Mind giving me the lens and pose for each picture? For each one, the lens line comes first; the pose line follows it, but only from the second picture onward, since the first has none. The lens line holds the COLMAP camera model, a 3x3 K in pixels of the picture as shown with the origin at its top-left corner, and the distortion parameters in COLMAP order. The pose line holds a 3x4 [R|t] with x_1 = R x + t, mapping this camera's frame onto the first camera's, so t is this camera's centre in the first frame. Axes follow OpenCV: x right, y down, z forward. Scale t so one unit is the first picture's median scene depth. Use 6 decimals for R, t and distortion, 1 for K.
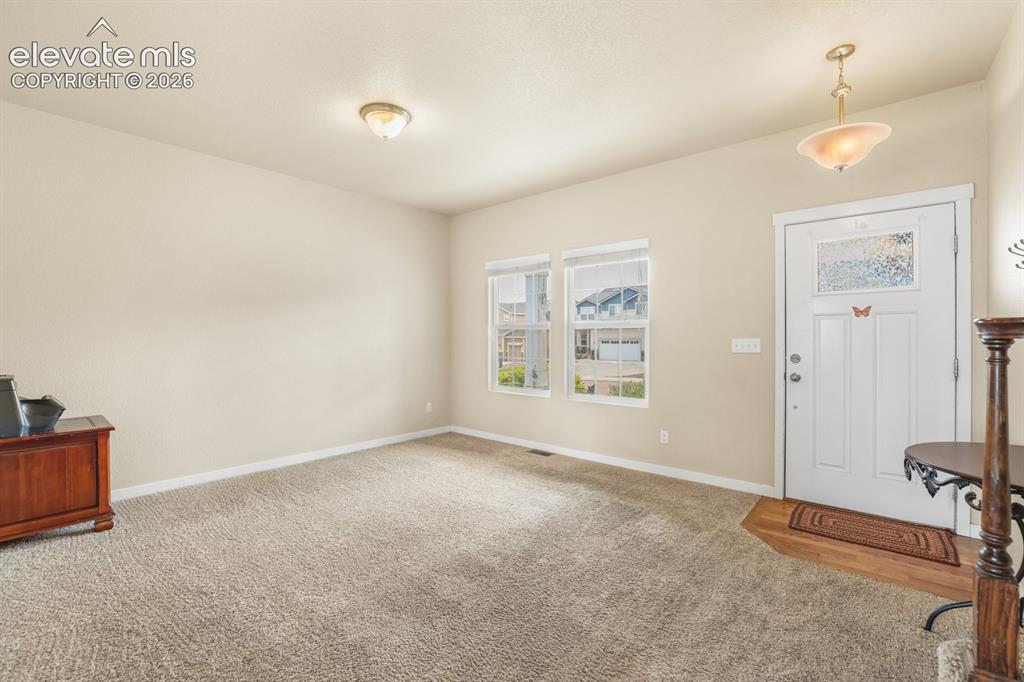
lens RADIAL K [[448.6, 0, 513.8], [0, 448.6, 340.7], [0, 0, 1]] dist [-0.022145, 0.004701]
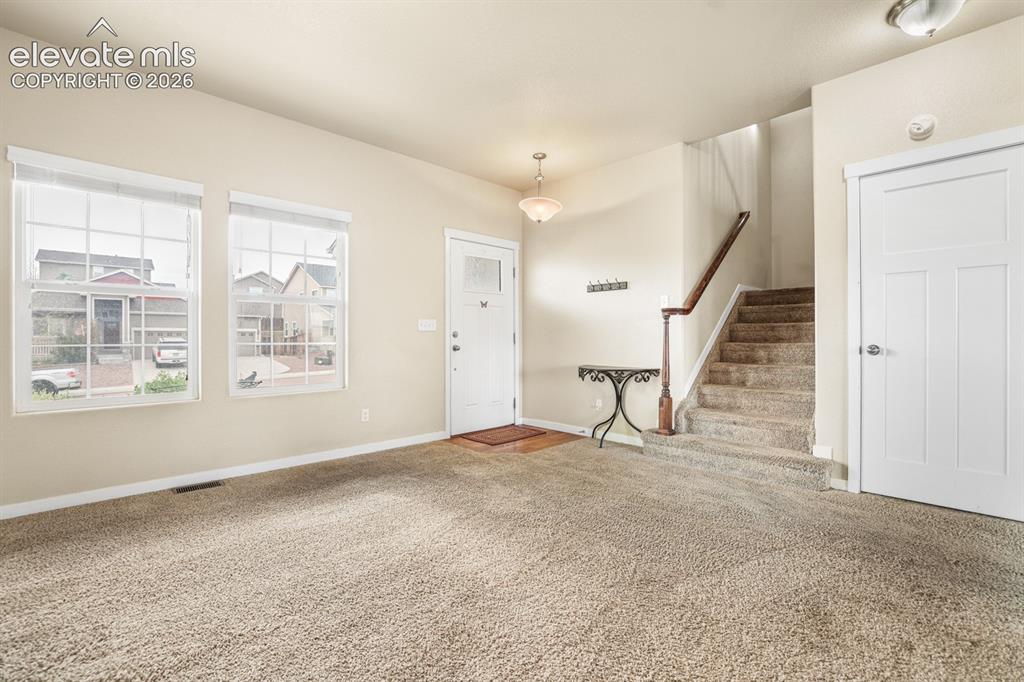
lens RADIAL K [[448.6, 0, 511.6], [0, 448.6, 336.1], [0, 0, 1]] dist [-0.022145, 0.004701]
pose [[0.105816, 0.006560, 0.994364, -0.754106], [0.009130, 0.999930, -0.007568, 0.057024], [-0.994344, 0.009880, 0.105748, 0.674704]]
